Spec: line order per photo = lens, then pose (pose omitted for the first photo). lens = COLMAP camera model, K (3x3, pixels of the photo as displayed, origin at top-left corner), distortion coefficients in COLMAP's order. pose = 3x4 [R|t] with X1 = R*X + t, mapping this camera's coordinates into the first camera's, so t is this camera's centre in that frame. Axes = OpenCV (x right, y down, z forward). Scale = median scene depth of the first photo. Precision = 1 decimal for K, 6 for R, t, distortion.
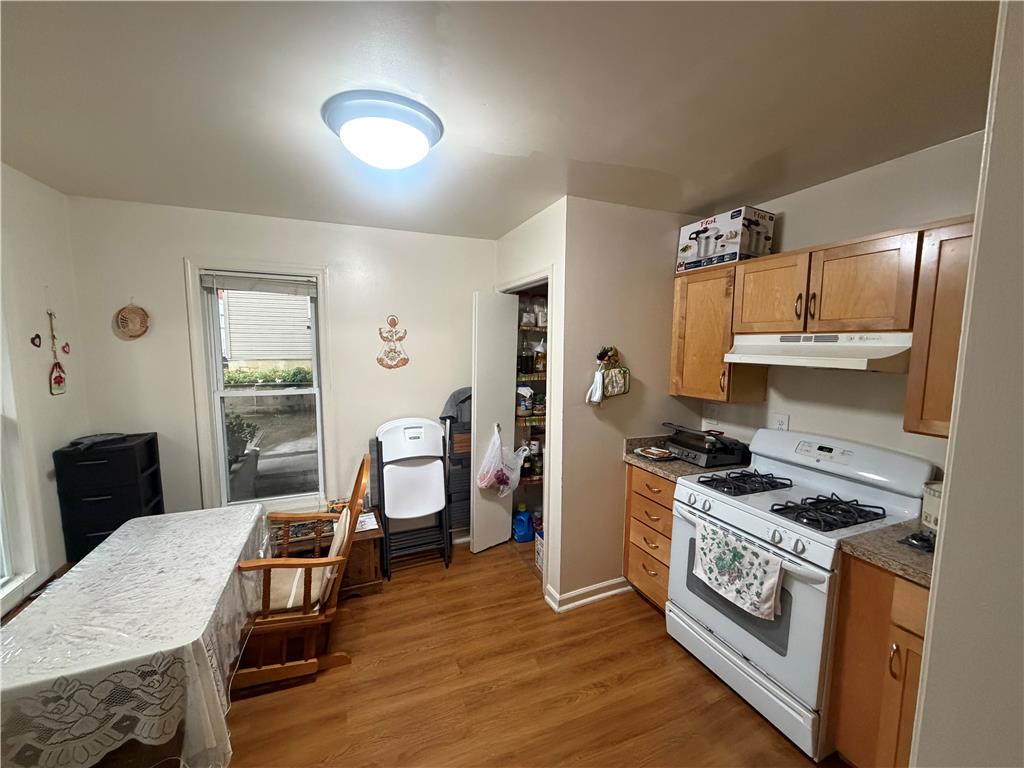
lens RADIAL K [[410.8, 0, 511.3], [0, 410.8, 384.8], [0, 0, 1]] dist [-0.002448, -0.000660]
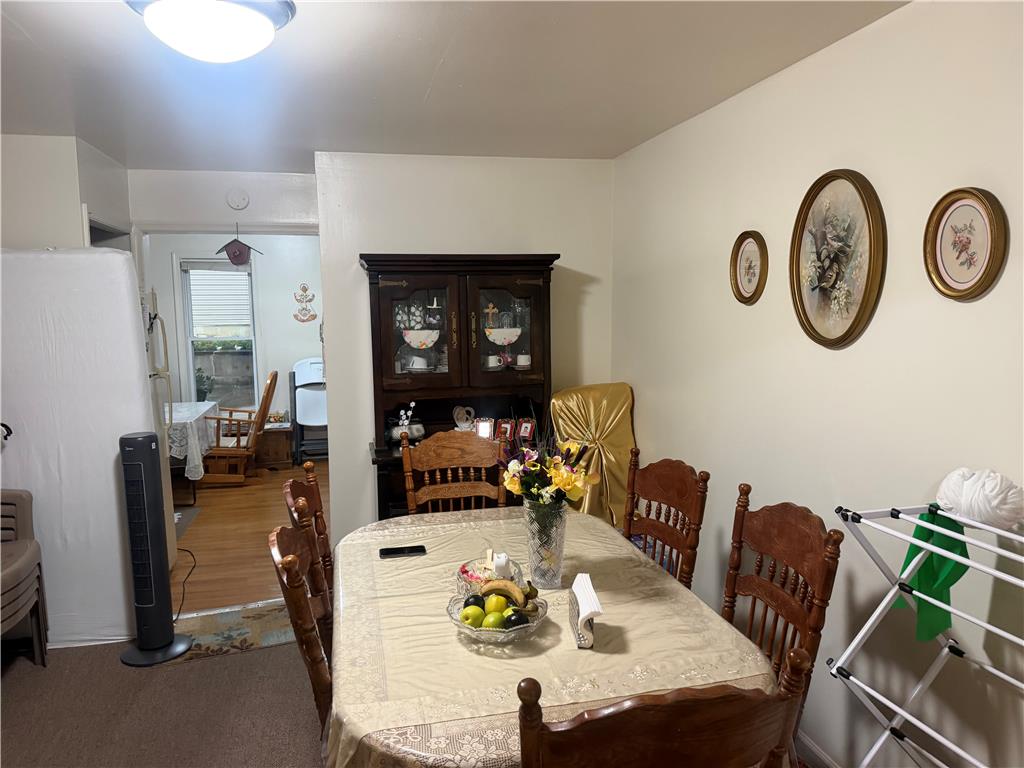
lens RADIAL K [[727.7, 0, 516.3], [0, 727.7, 385.5], [0, 0, 1]] dist [0.052914, -0.014758]
pose [[0.985959, 0.002627, -0.166968, 0.997450], [-0.000380, 0.999909, 0.013490, 0.169831], [0.166989, -0.013237, 0.985870, -1.590527]]
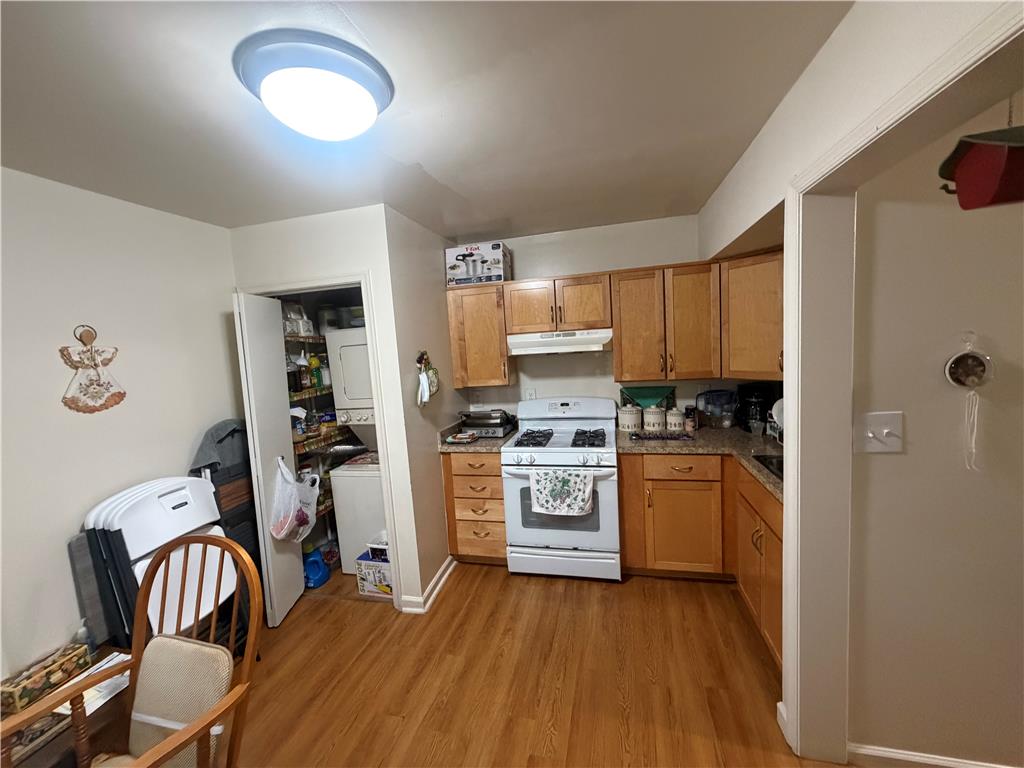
lens RADIAL K [[410.8, 0, 511.6], [0, 410.8, 383.9], [0, 0, 1]] dist [-0.002448, -0.000660]
pose [[0.588361, -0.125545, 0.798793, -0.488661], [0.148300, 0.987871, 0.046030, -0.020349], [-0.794883, 0.091379, 0.599843, 0.164823]]
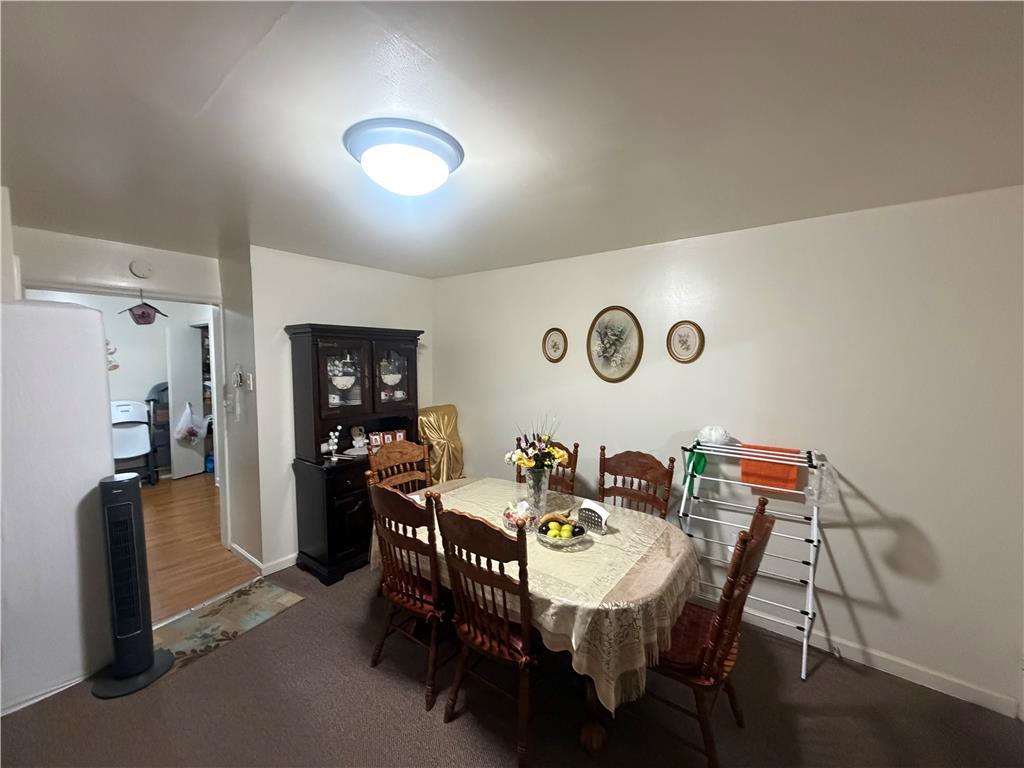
lens RADIAL K [[410.8, 0, 514.8], [0, 410.8, 387.8], [0, 0, 1]] dist [-0.002448, -0.000660]
pose [[0.860194, -0.035886, 0.508702, 0.336705], [0.048514, 0.998755, -0.011578, 0.149003], [-0.507653, 0.034639, 0.860865, -1.476659]]
